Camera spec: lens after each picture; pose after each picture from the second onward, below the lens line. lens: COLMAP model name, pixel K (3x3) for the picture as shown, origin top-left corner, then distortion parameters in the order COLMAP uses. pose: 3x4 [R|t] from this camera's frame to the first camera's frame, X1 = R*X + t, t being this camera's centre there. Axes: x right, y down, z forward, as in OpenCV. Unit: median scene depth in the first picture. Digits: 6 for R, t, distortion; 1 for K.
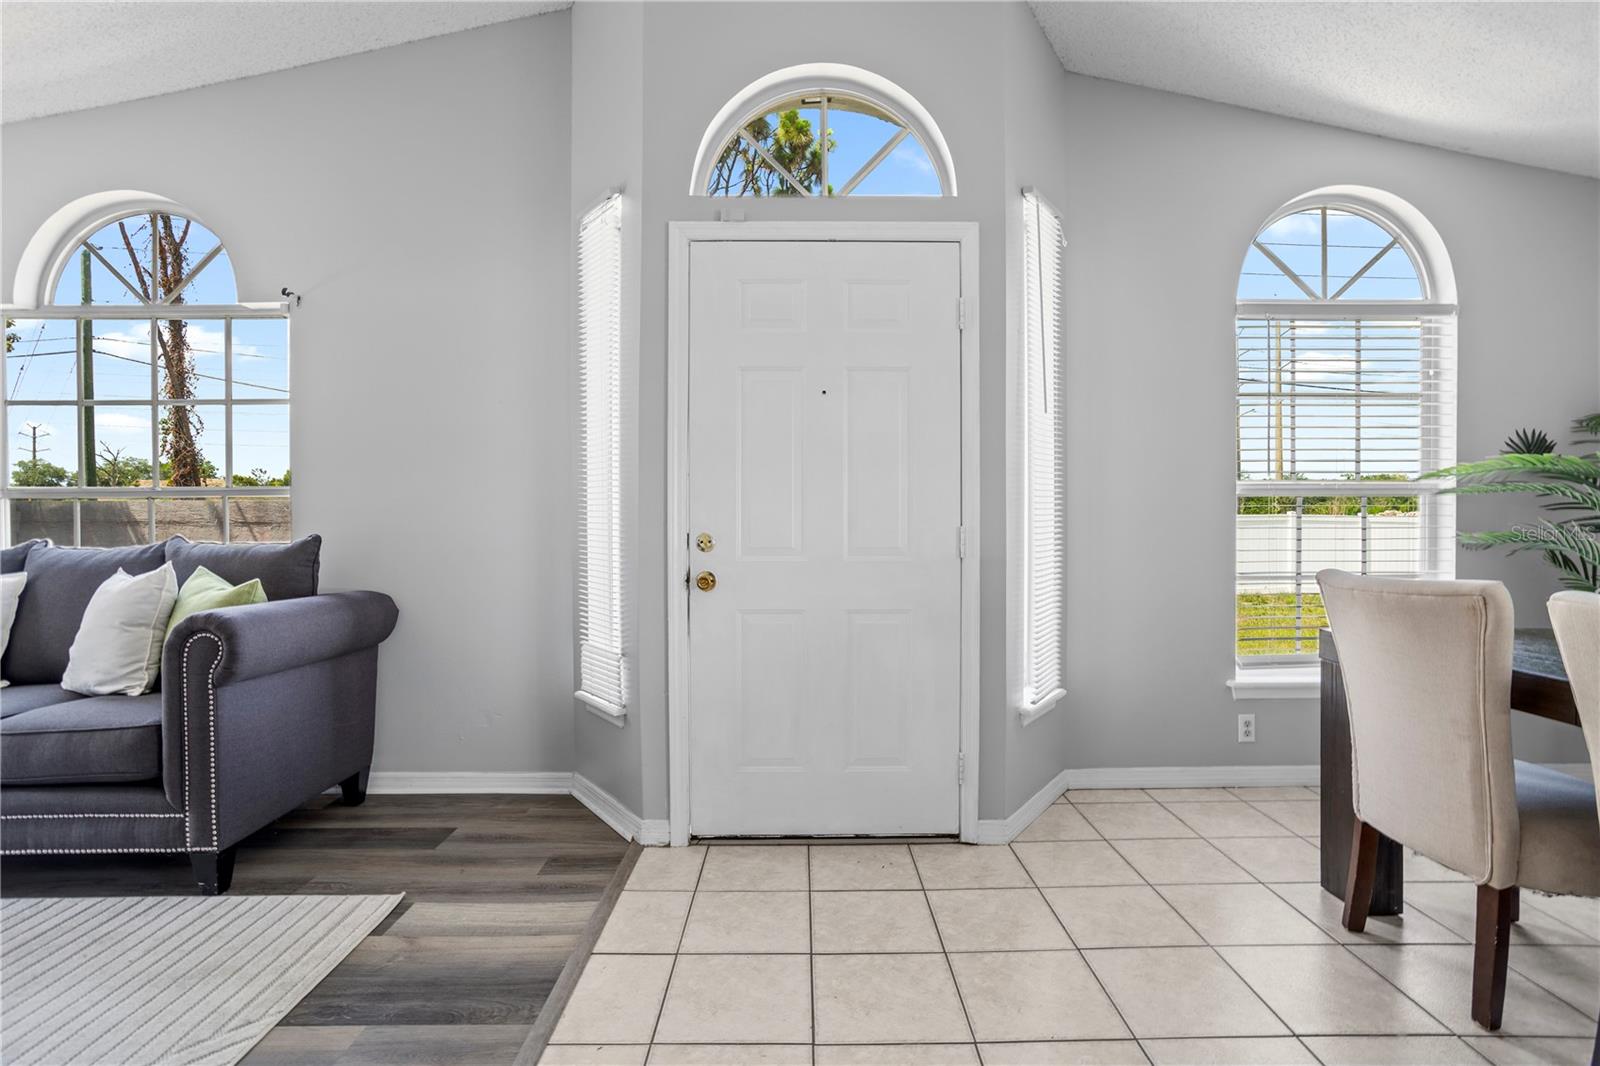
lens RADIAL K [[780.1, 0, 795.0], [0, 780.1, 526.1], [0, 0, 1]] dist [-0.036330, 0.020818]
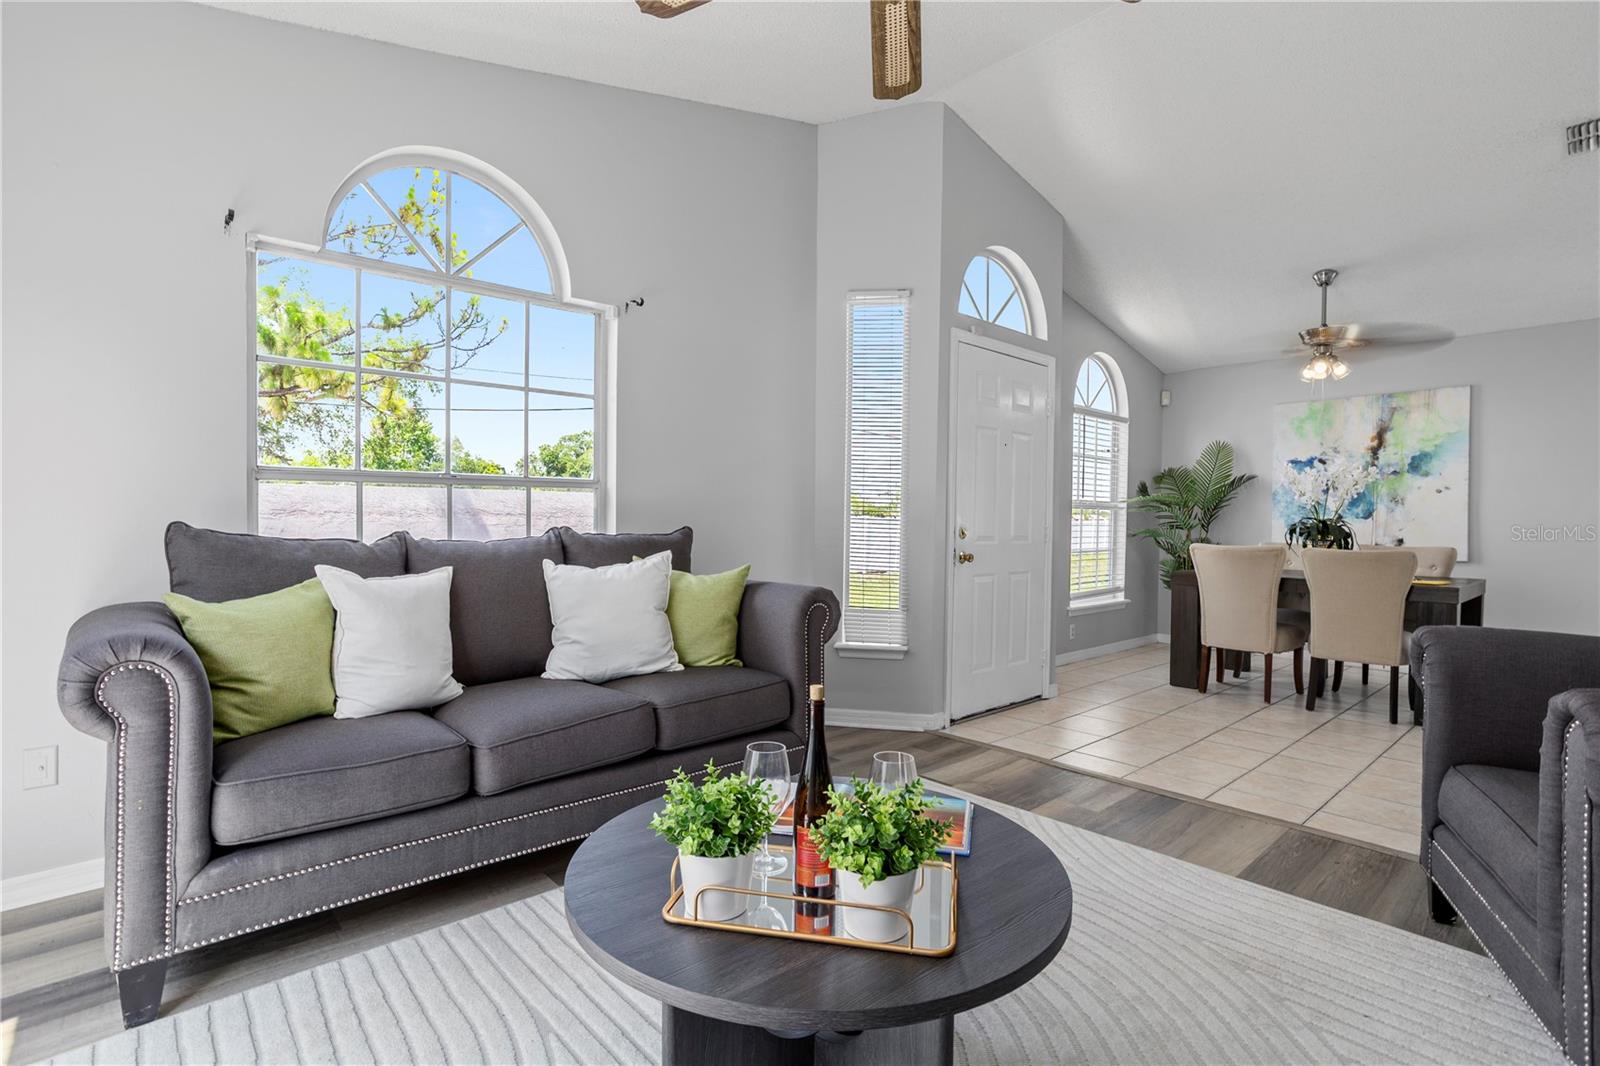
lens RADIAL K [[780.1, 0, 798.9], [0, 780.1, 530.2], [0, 0, 1]] dist [-0.036330, 0.020818]
pose [[0.747579, -0.001074, 0.664172, -1.414817], [-0.002246, 0.999989, 0.004145, 0.009403], [-0.664169, -0.004591, 0.747568, 0.030302]]
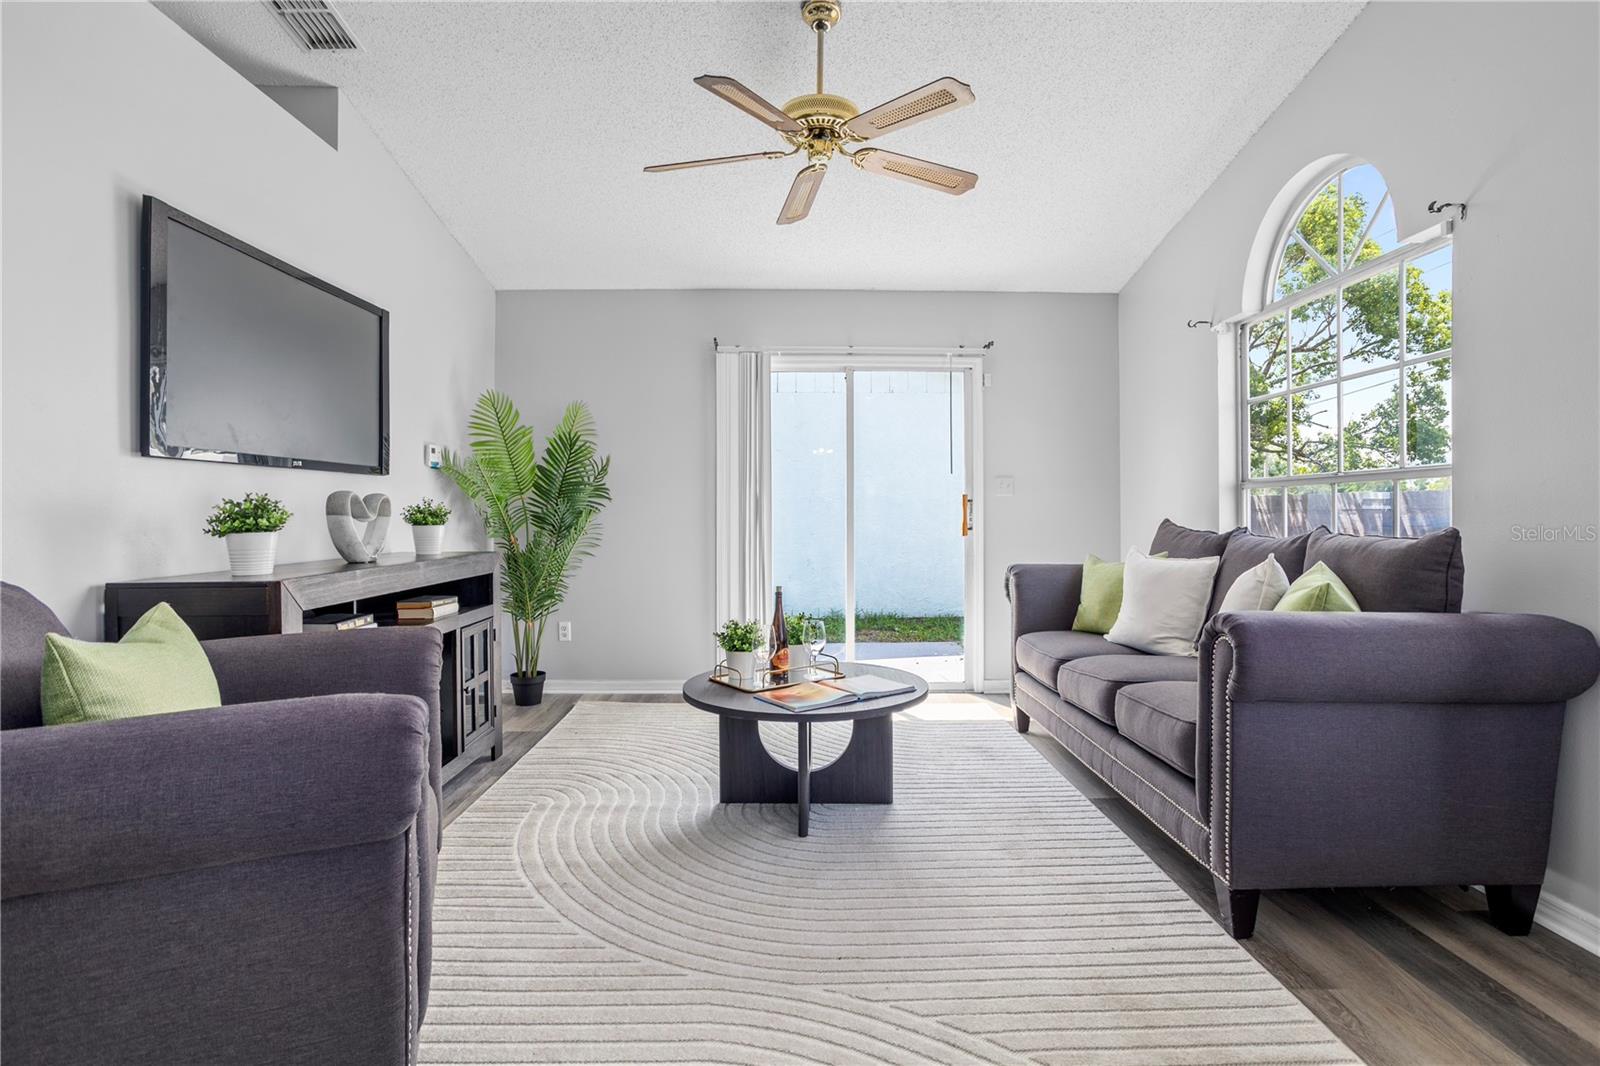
lens RADIAL K [[780.1, 0, 790.3], [0, 780.1, 512.7], [0, 0, 1]] dist [-0.036330, 0.020818]
pose [[0.018533, 0.003919, -0.999821, 0.102340], [-0.003167, 0.999988, 0.003861, -0.004871], [0.999823, 0.003095, 0.018545, 0.432608]]
